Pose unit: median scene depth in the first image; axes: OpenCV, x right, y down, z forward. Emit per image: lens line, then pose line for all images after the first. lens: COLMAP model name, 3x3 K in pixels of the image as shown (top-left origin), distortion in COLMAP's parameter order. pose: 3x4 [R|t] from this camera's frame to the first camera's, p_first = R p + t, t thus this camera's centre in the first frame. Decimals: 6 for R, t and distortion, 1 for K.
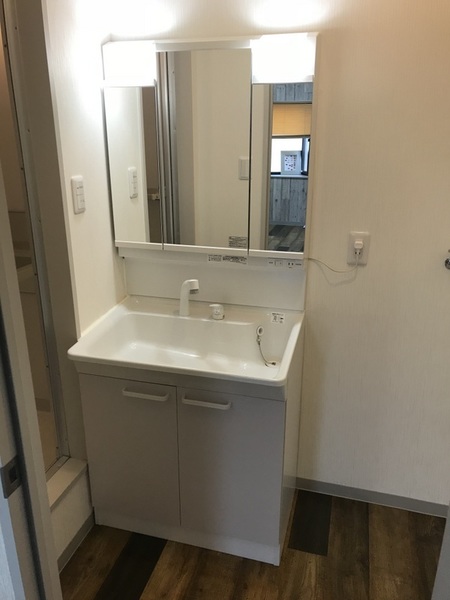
lens RADIAL K [[493.8, 0, 224.4], [0, 493.8, 300.4], [0, 0, 1]] dist [0.054602, -0.055357]
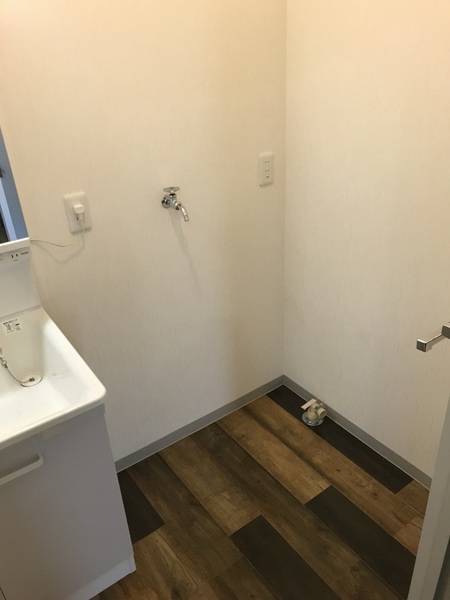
lens RADIAL K [[493.8, 0, 225.4], [0, 493.8, 301.4], [0, 0, 1]] dist [0.054602, -0.055357]
pose [[0.610952, -0.397138, 0.684850, -0.221452], [0.291316, 0.917153, 0.271967, -0.122557], [-0.736120, 0.033349, 0.676029, 0.235524]]
